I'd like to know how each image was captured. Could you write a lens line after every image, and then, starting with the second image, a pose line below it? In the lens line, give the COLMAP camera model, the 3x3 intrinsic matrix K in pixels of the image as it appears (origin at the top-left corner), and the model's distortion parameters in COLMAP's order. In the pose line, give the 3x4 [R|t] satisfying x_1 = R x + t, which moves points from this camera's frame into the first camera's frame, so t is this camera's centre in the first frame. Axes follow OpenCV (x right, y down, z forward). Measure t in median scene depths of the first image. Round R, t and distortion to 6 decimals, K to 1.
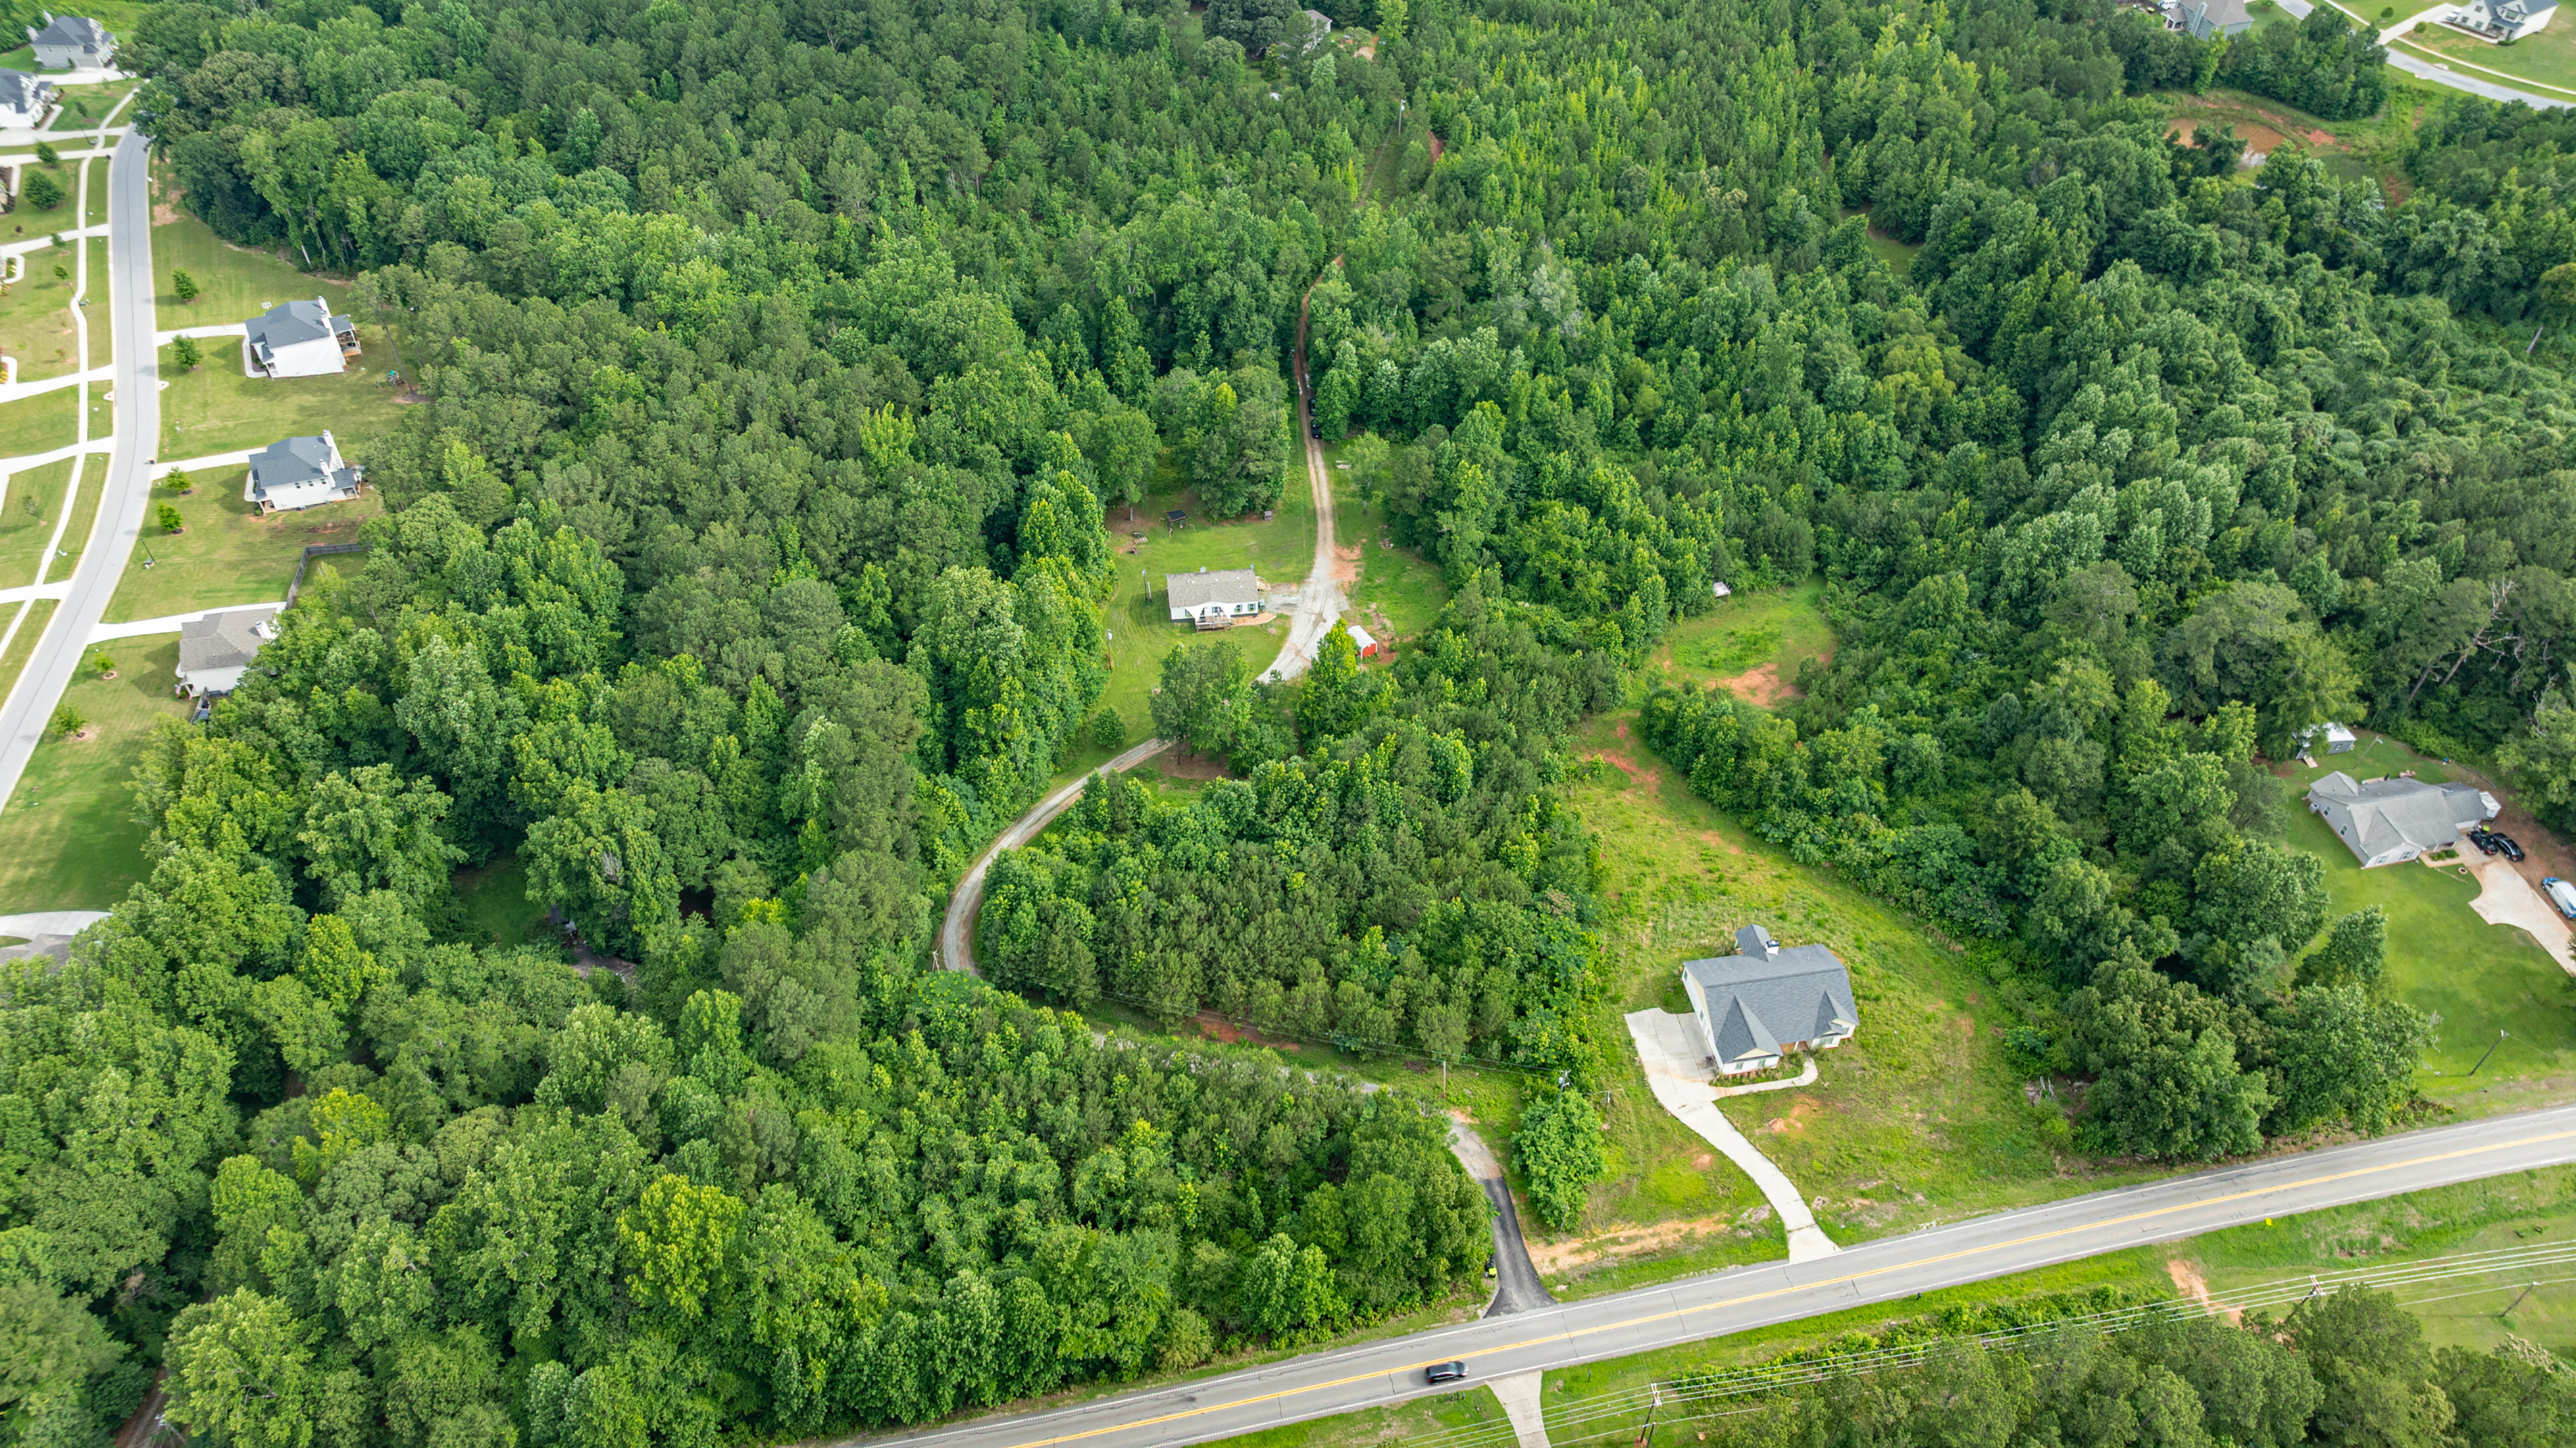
lens RADIAL K [[1818.5, 0, 1311.7], [0, 1818.5, 717.3], [0, 0, 1]] dist [-0.003200, 0.002066]
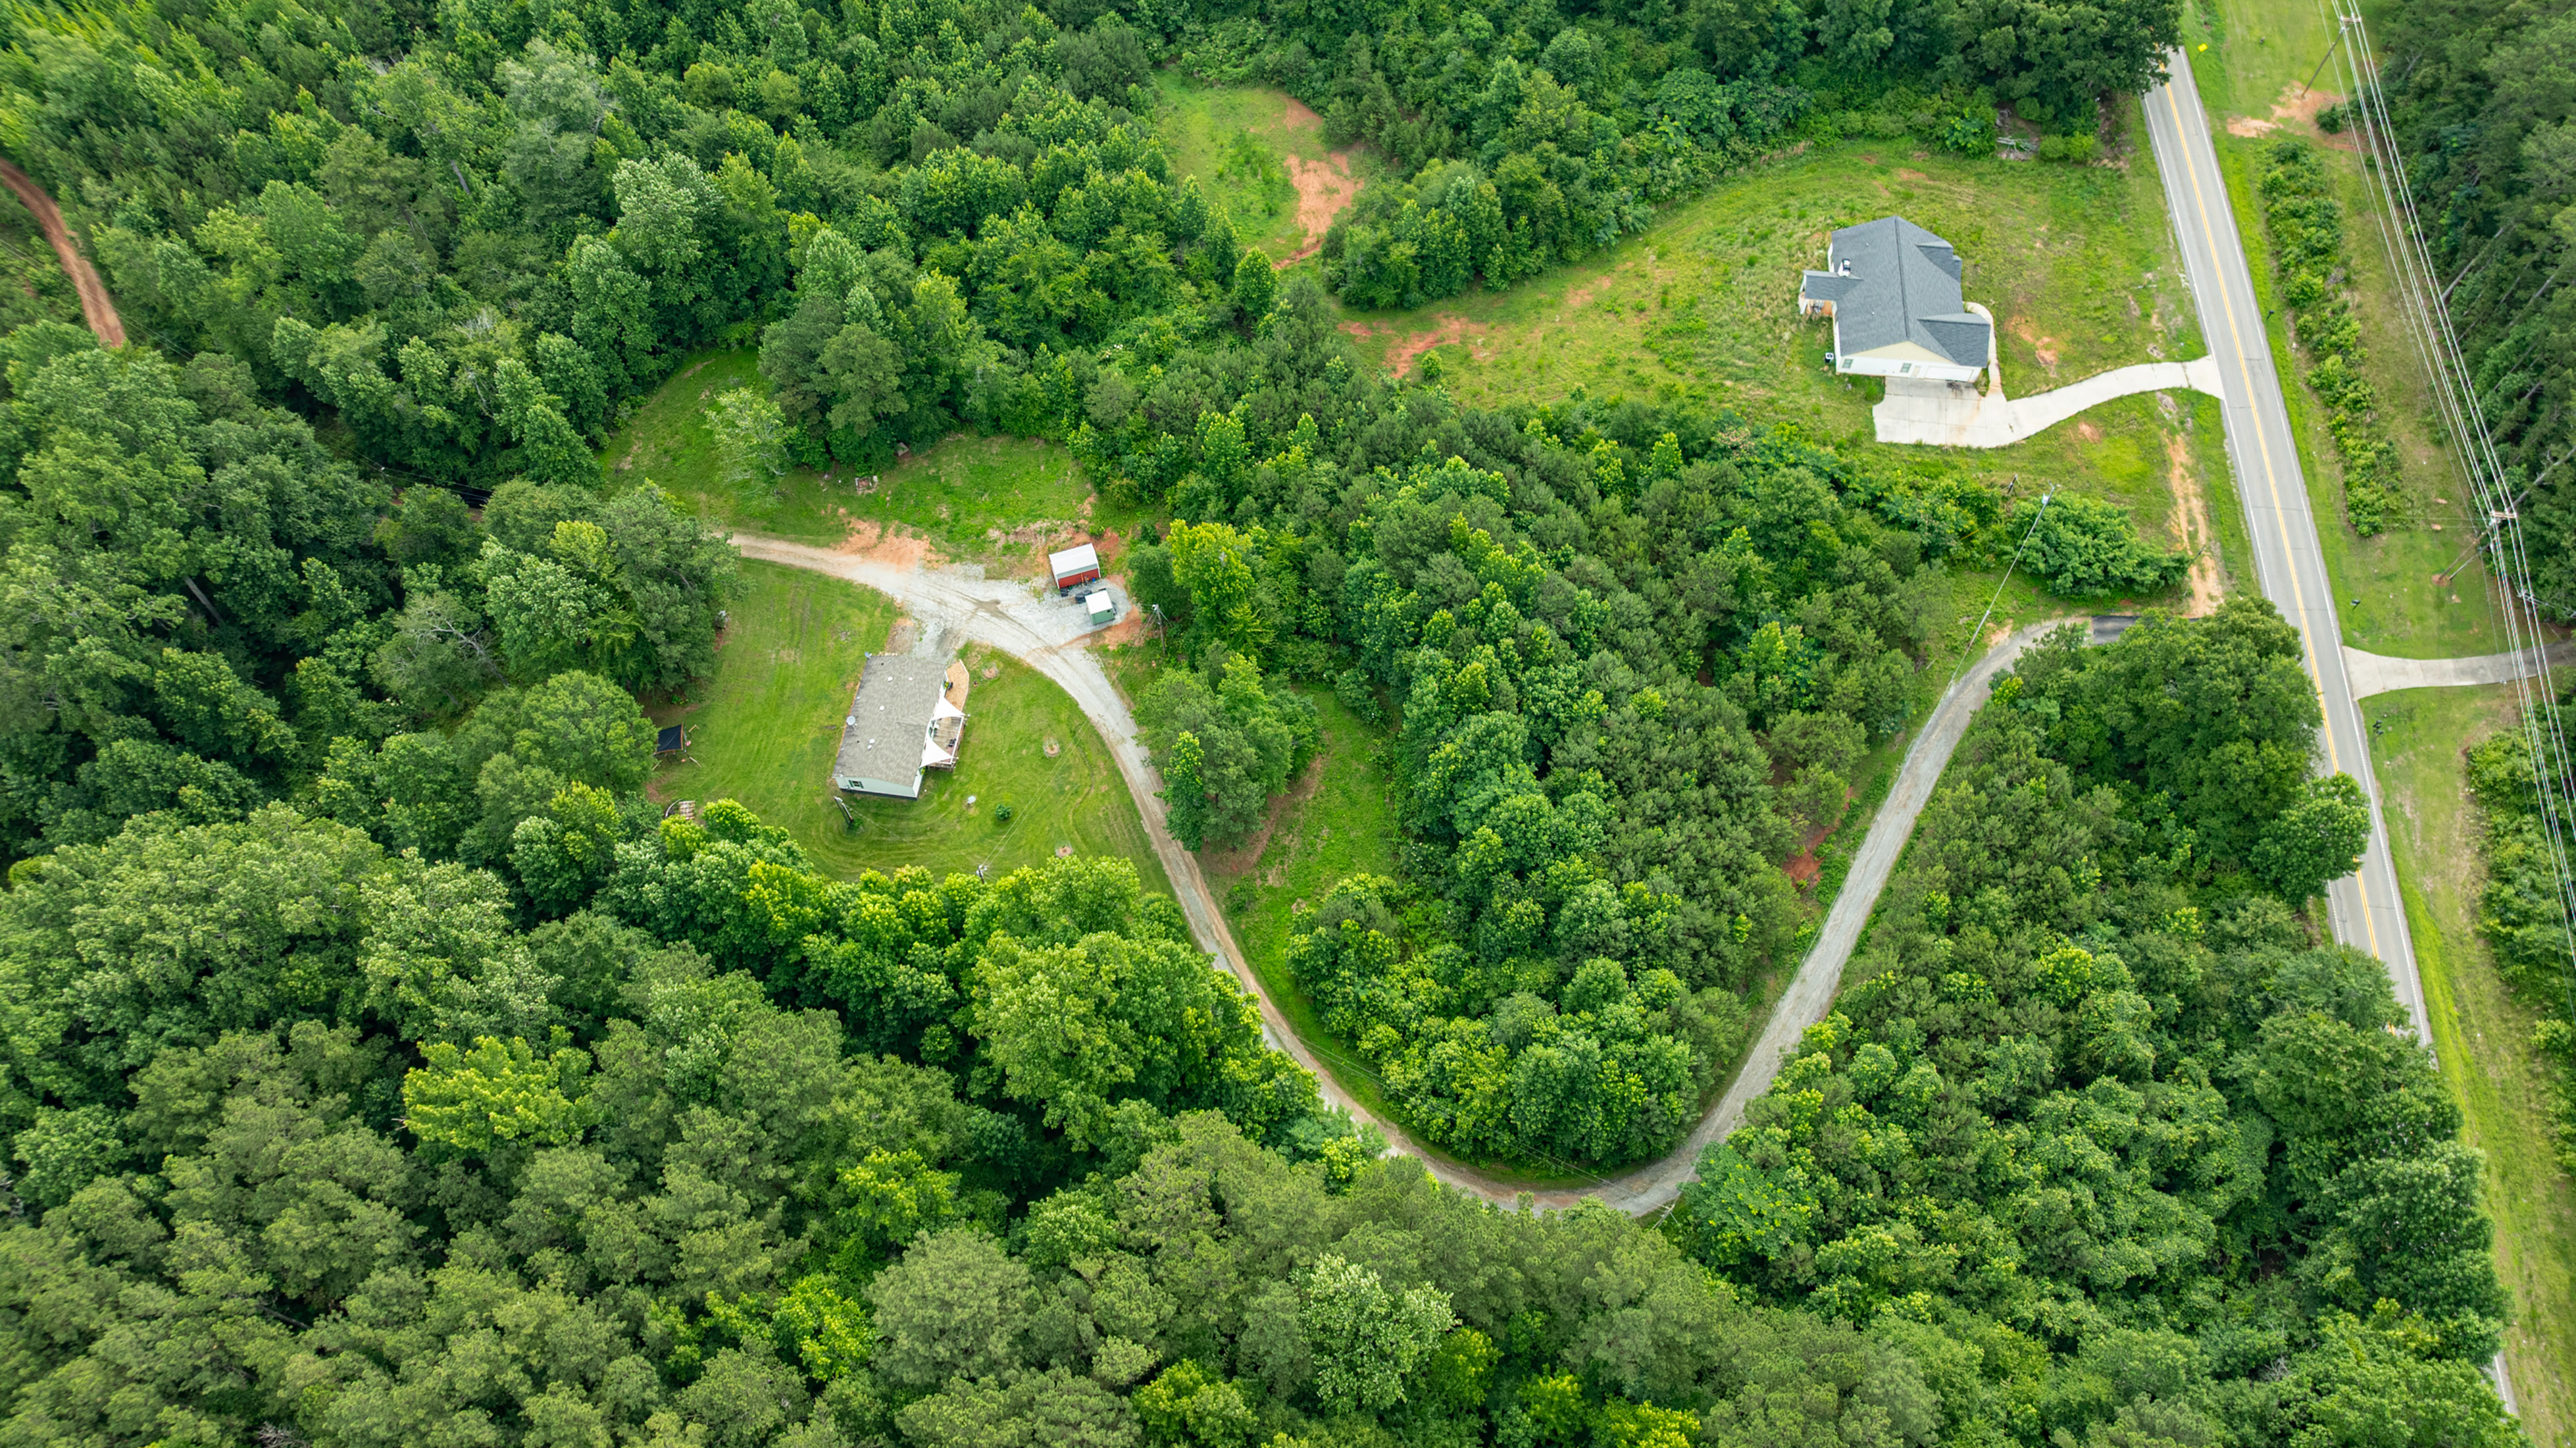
lens RADIAL K [[1898.1, 0, 1303.1], [0, 1898.1, 661.3], [0, 0, 1]] dist [-0.002265, -0.042051]
pose [[0.263833, -0.825443, 0.499035, -0.338907], [0.677556, 0.526826, 0.513198, -0.333183], [-0.686520, 0.202726, 0.698278, 0.461309]]
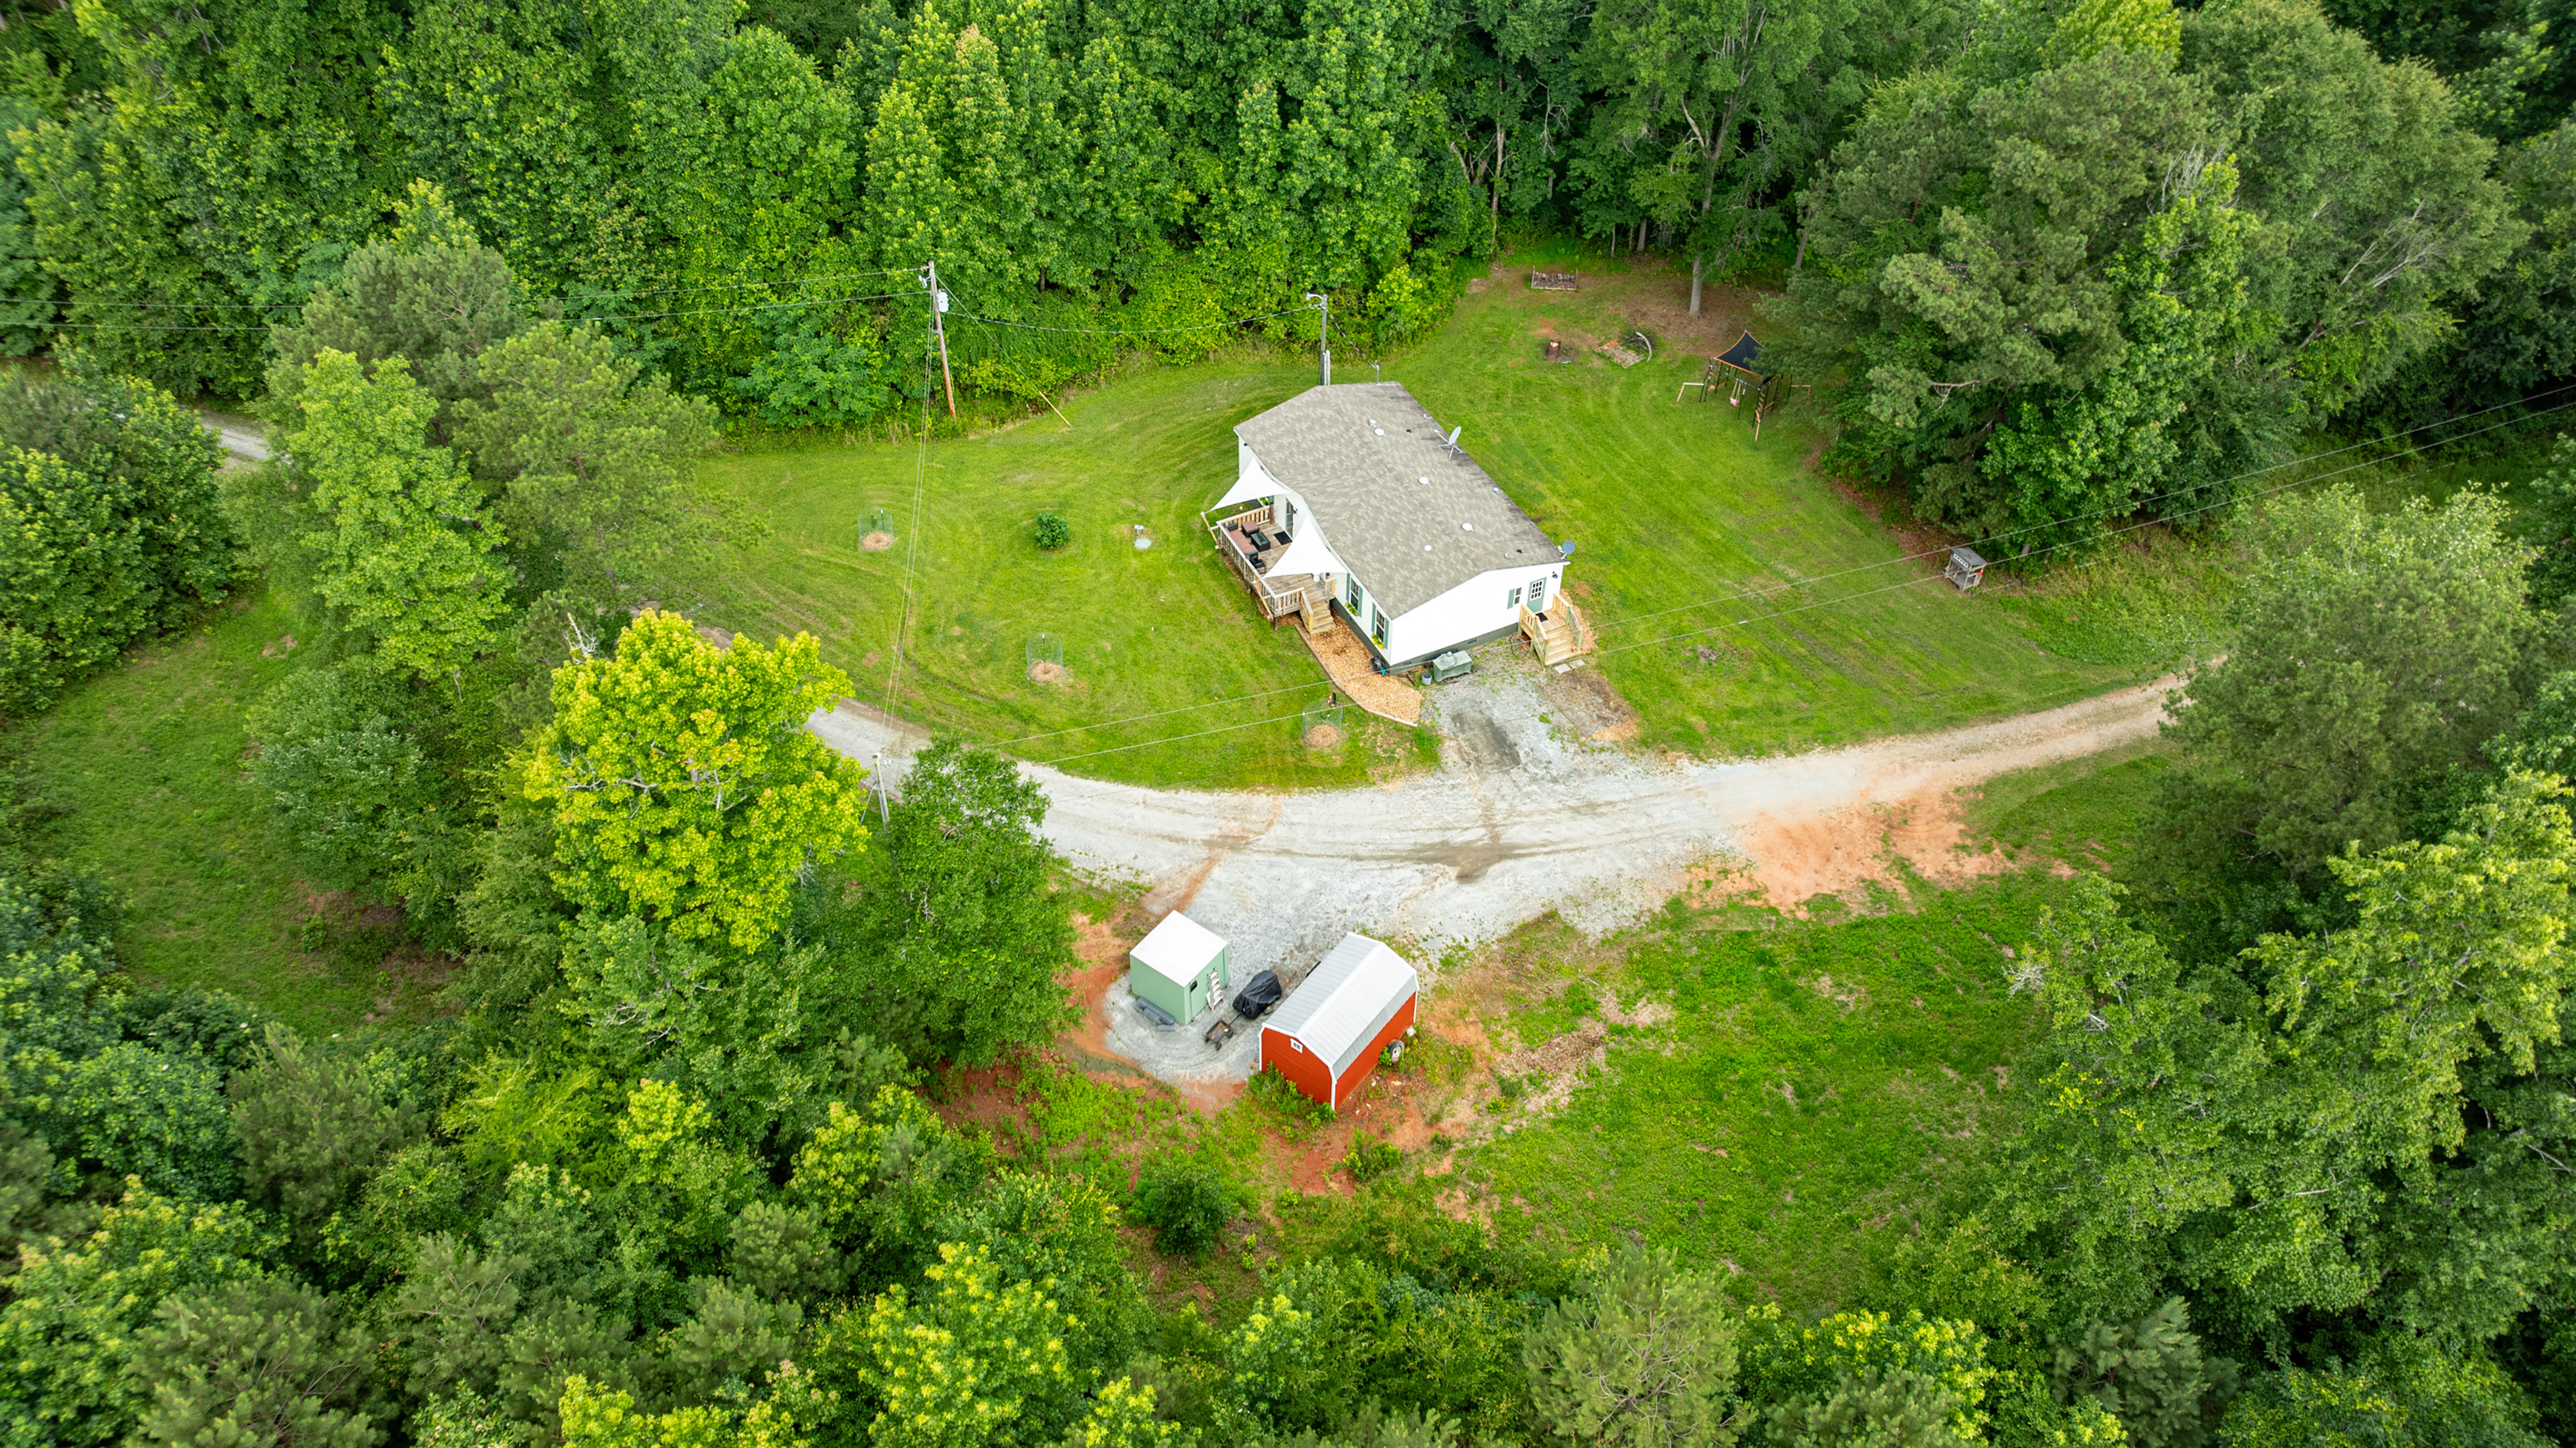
lens RADIAL K [[1818.5, 0, 1311.7], [0, 1818.5, 717.3], [0, 0, 1]] dist [-0.003200, 0.002066]
pose [[0.338893, 0.651808, -0.678453, 0.144915], [-0.669481, 0.673731, 0.312860, -0.127908], [0.661019, 0.348185, 0.664696, 0.863593]]
